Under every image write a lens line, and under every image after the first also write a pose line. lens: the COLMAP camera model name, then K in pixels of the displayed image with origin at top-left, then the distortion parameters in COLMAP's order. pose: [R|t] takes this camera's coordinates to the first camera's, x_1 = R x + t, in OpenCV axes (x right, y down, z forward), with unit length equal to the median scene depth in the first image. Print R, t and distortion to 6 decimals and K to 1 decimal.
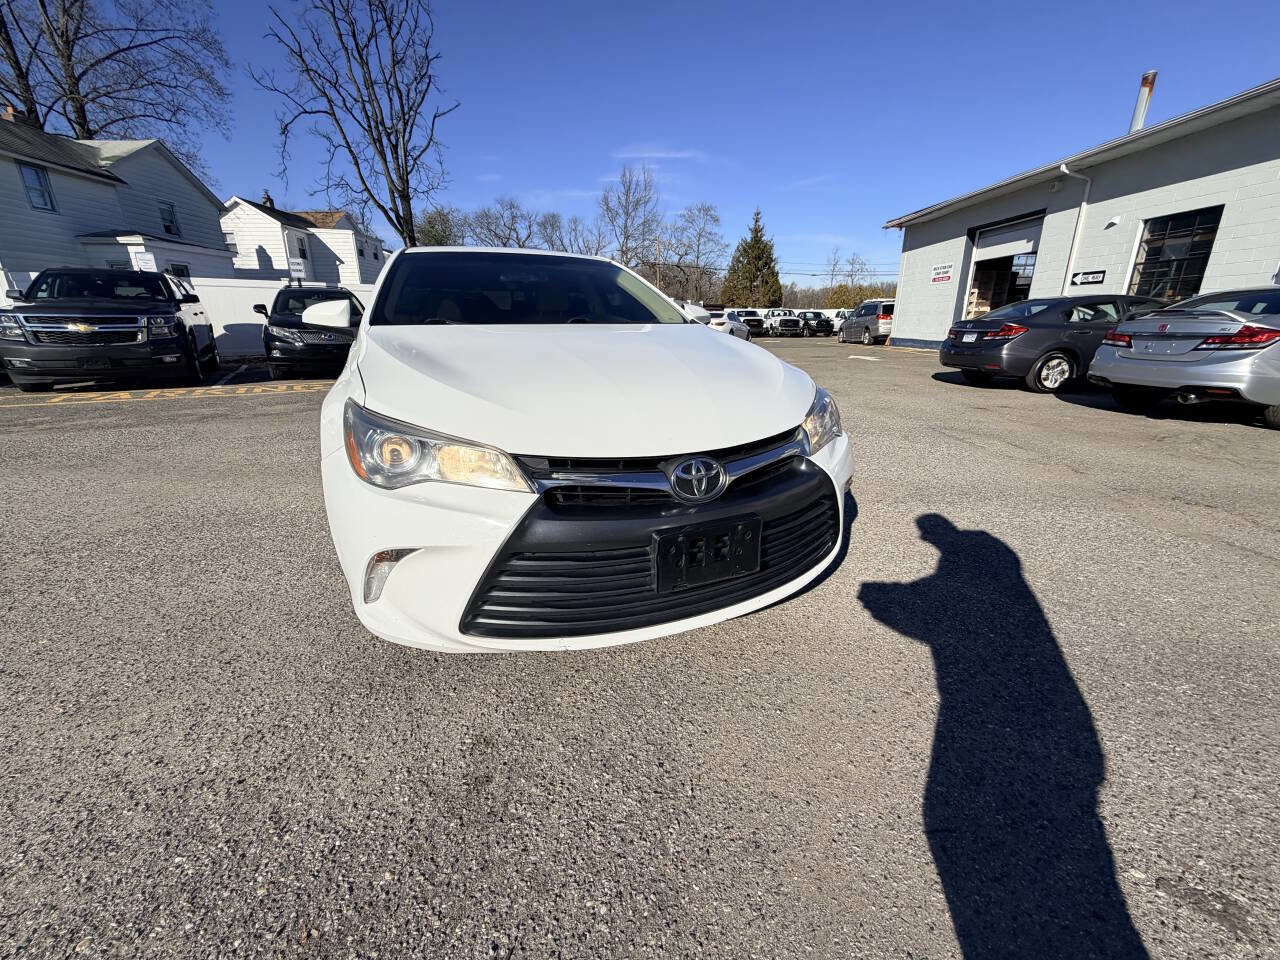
lens RADIAL K [[513.2, 0, 640.7], [0, 513.2, 478.2], [0, 0, 1]] dist [-0.000700, 0.000178]
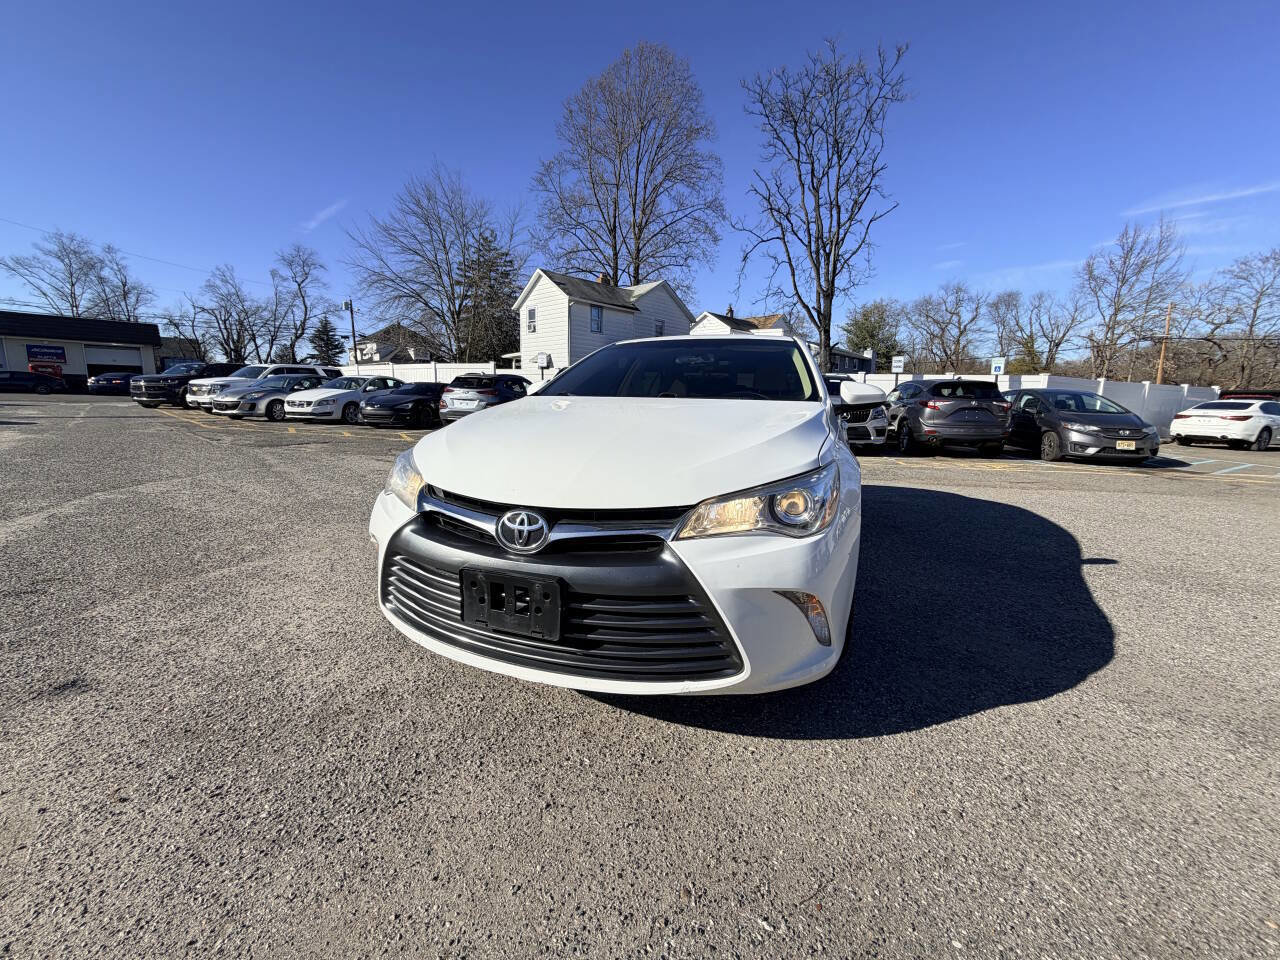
lens RADIAL K [[513.2, 0, 641.5], [0, 513.2, 477.9], [0, 0, 1]] dist [-0.000700, 0.000178]
pose [[0.718080, 0.118644, -0.685773, 0.079335], [-0.225253, 0.971945, -0.067710, -0.006925], [0.658500, 0.203093, 0.724659, 0.028722]]
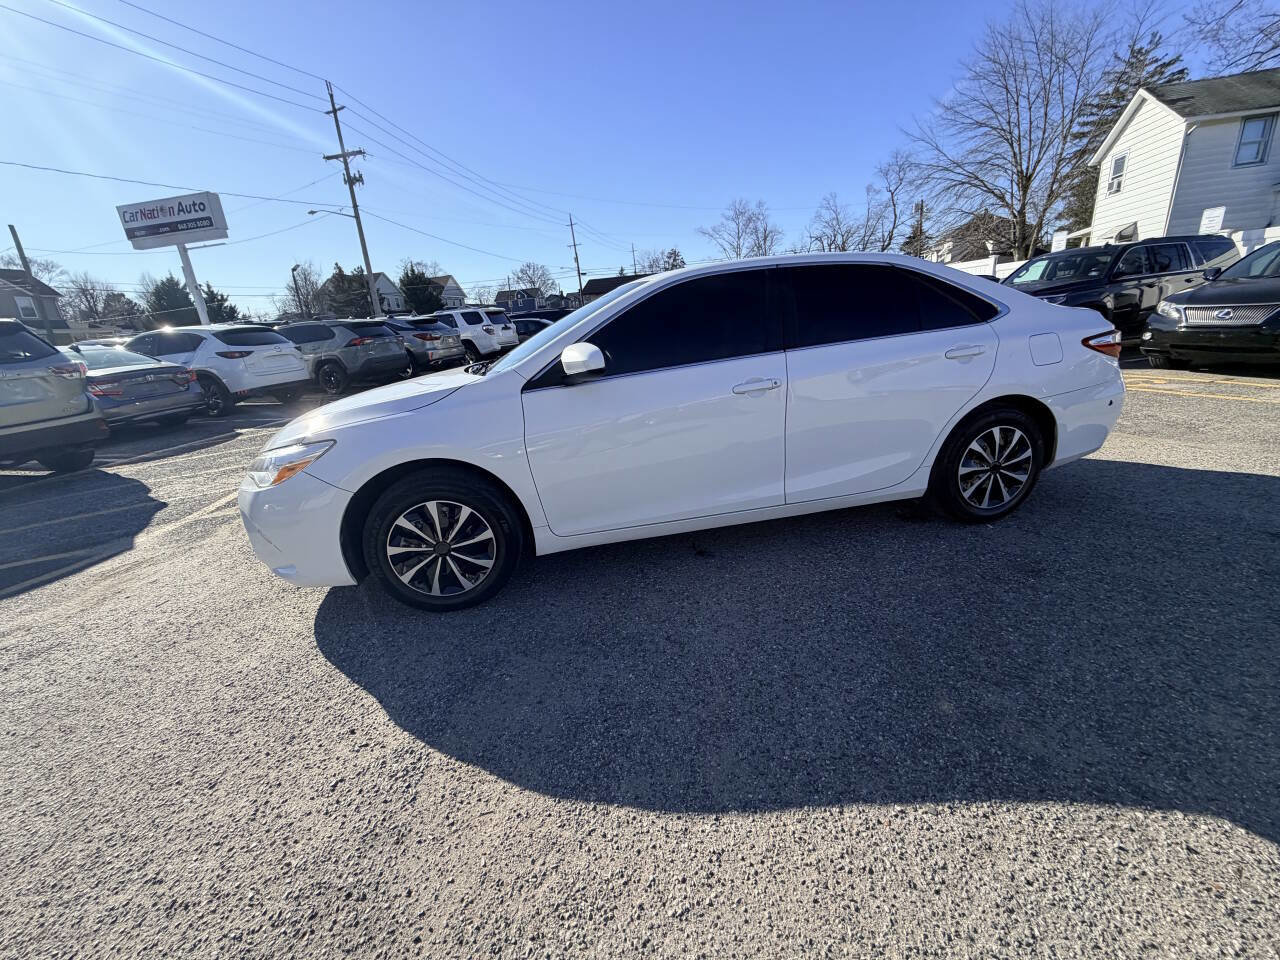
lens RADIAL K [[513.2, 0, 642.1], [0, 513.2, 476.2], [0, 0, 1]] dist [-0.000700, 0.000178]
pose [[-0.226508, 0.295741, -0.928025, 0.138272], [-0.214388, 0.914284, 0.343689, -0.075536], [0.950122, 0.276806, -0.143690, 0.215085]]
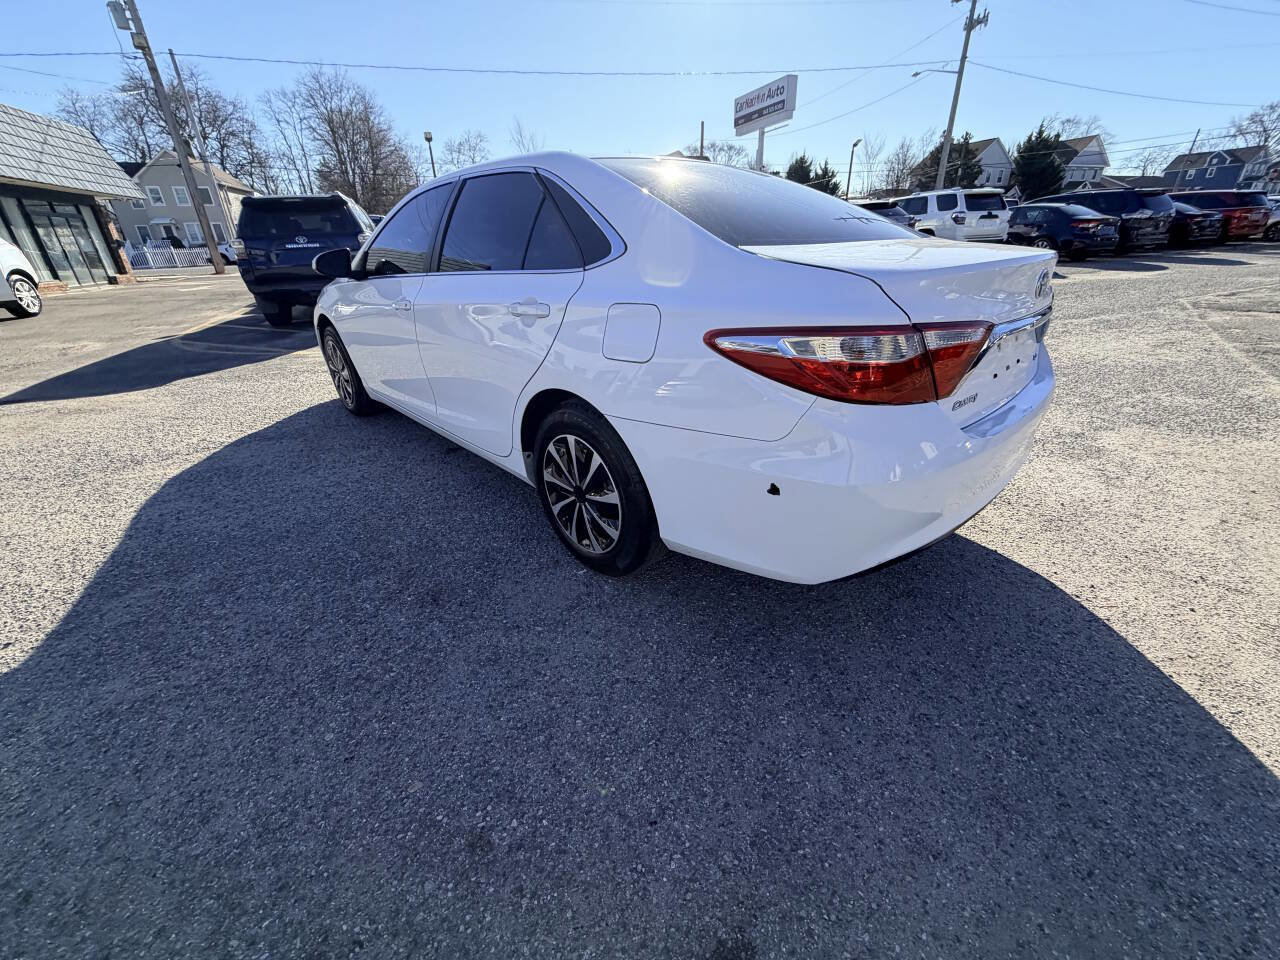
lens RADIAL K [[513.2, 0, 642.8], [0, 513.2, 478.8], [0, 0, 1]] dist [-0.000700, 0.000178]
pose [[-0.943998, 0.164054, -0.286275, -0.016231], [-0.070966, 0.746373, 0.661733, -0.121513], [0.322228, 0.644991, -0.692933, 0.372017]]
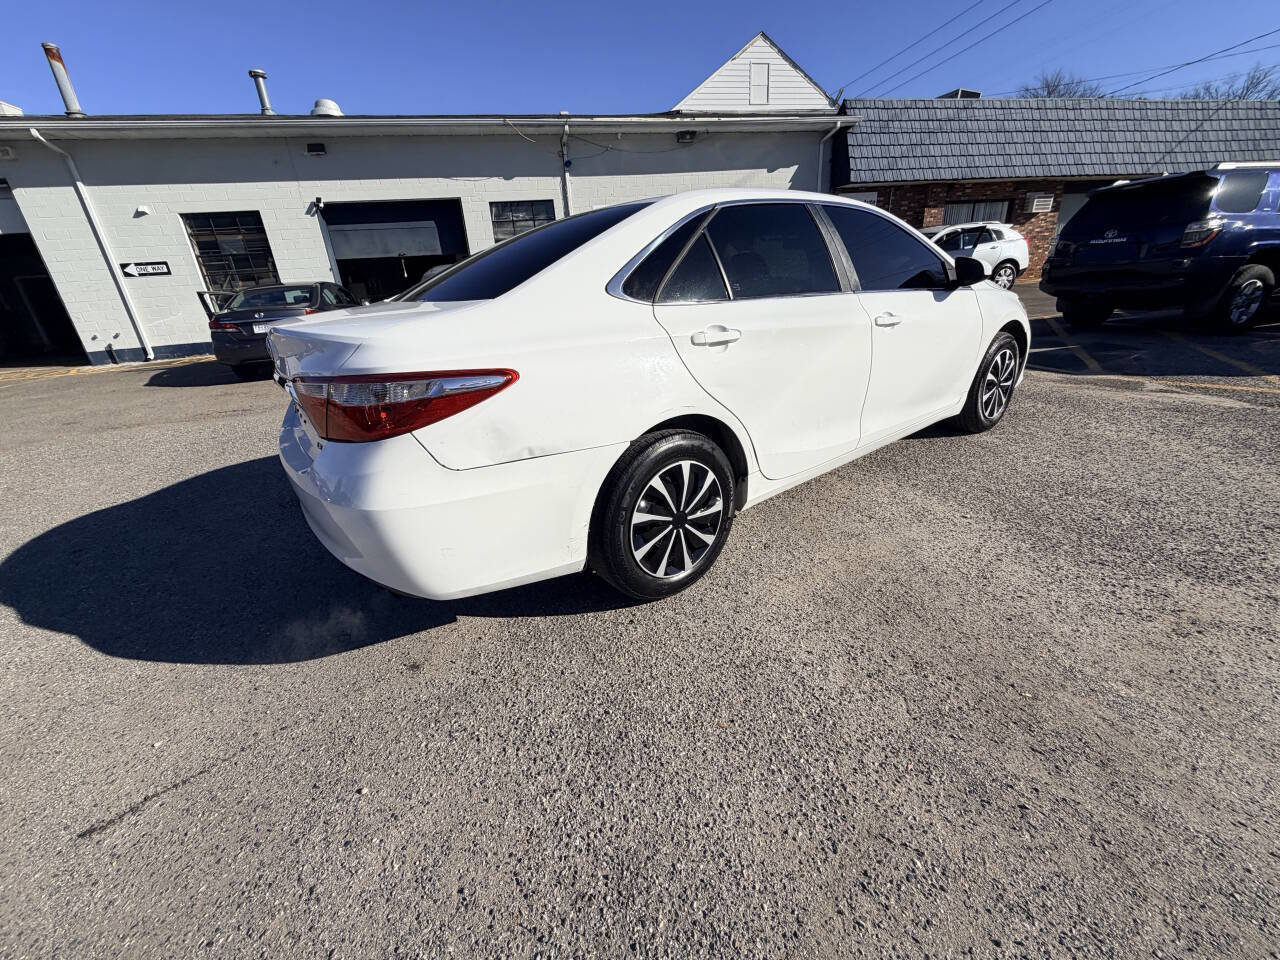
lens RADIAL K [[513.2, 0, 641.8], [0, 513.2, 479.3], [0, 0, 1]] dist [-0.000700, 0.000178]
pose [[-0.218647, -0.349507, 0.911064, -0.226730], [0.349455, 0.843685, 0.407525, -0.088353], [-0.911084, 0.407480, -0.062332, 0.263522]]
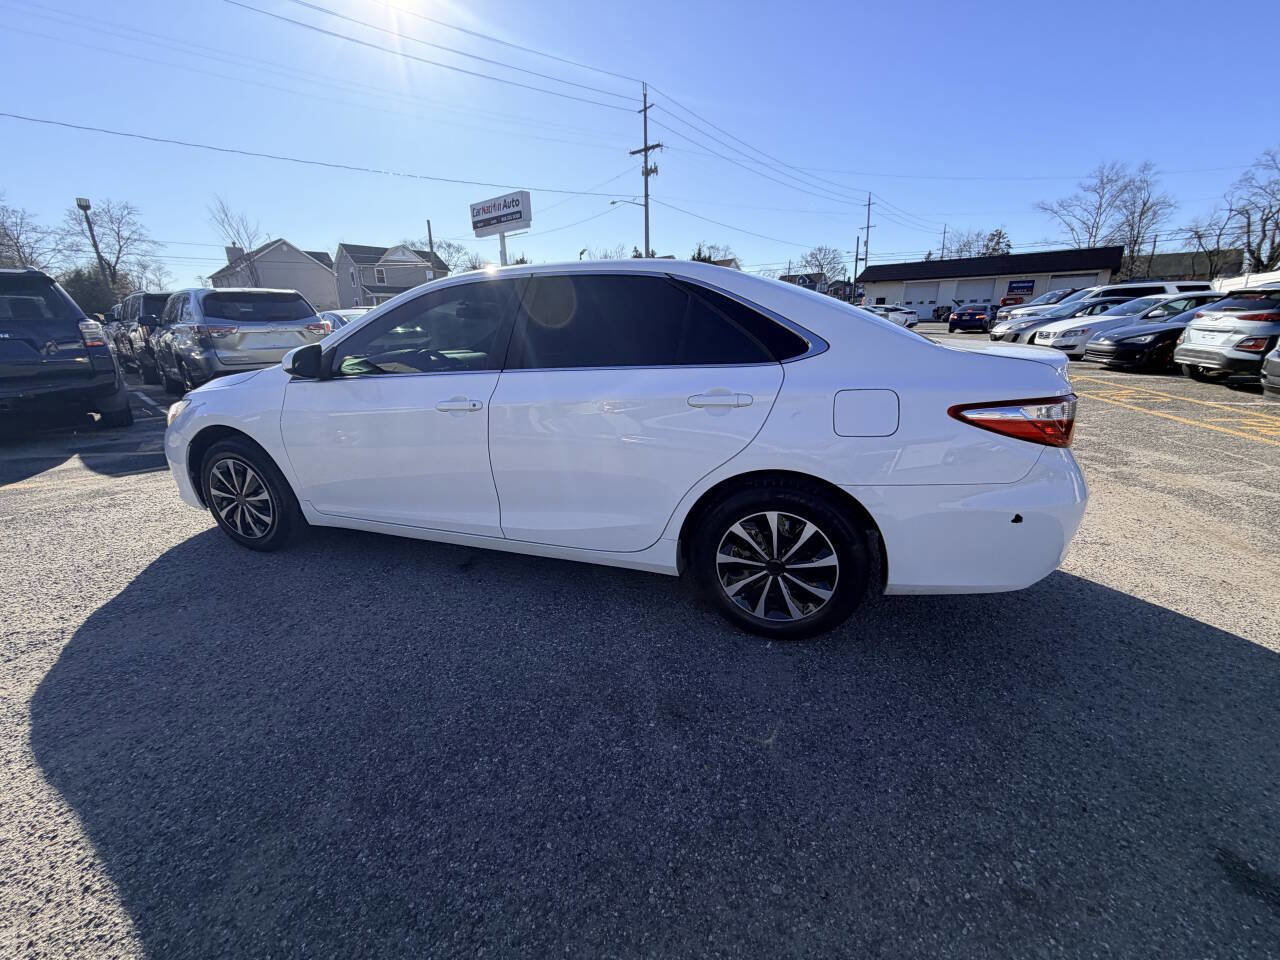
lens RADIAL K [[513.2, 0, 641.1], [0, 513.2, 477.8], [0, 0, 1]] dist [-0.000700, 0.000178]
pose [[-0.680067, 0.224245, -0.698014, 0.060165], [-0.202655, 0.857483, 0.472921, -0.111016], [0.704585, 0.463074, -0.537702, 0.326108]]
